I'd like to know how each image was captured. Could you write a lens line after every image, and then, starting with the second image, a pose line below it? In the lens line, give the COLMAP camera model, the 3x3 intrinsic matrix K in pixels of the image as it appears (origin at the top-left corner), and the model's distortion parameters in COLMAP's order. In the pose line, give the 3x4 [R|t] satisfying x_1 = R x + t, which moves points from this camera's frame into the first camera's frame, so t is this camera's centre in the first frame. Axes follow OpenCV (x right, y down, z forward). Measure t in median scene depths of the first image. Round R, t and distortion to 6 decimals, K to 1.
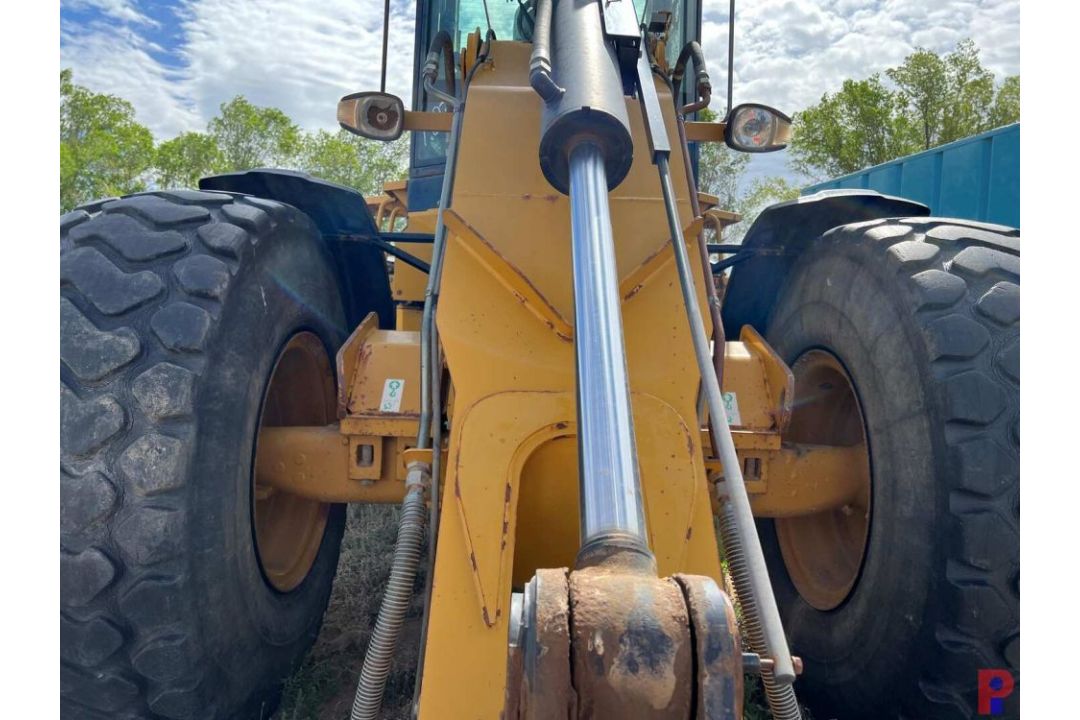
lens RADIAL K [[695.8, 0, 540.0], [0, 695.8, 360.0], [0, 0, 1]] dist [0.070820, -0.110572]
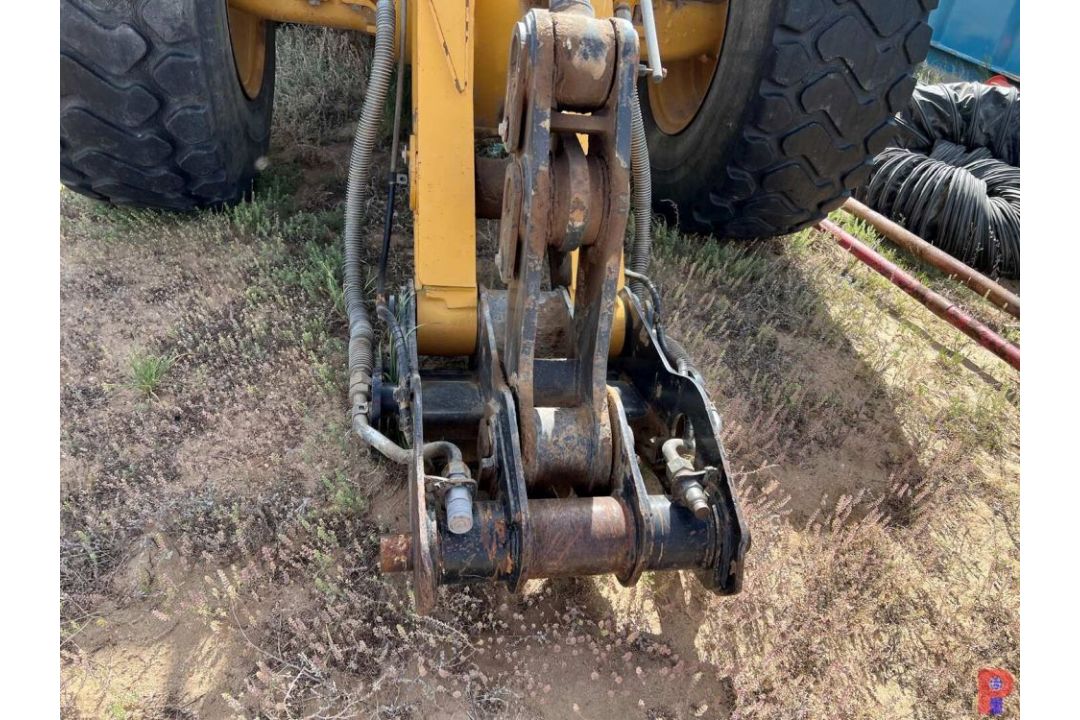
lens RADIAL K [[728.5, 0, 540.0], [0, 728.5, 360.0], [0, 0, 1]] dist [0.058741, -0.088914]
pose [[0.980114, -0.013389, 0.197982, -0.198215], [-0.086928, 0.867922, 0.489035, 0.091992], [-0.178380, -0.496520, 0.849499, -0.545832]]
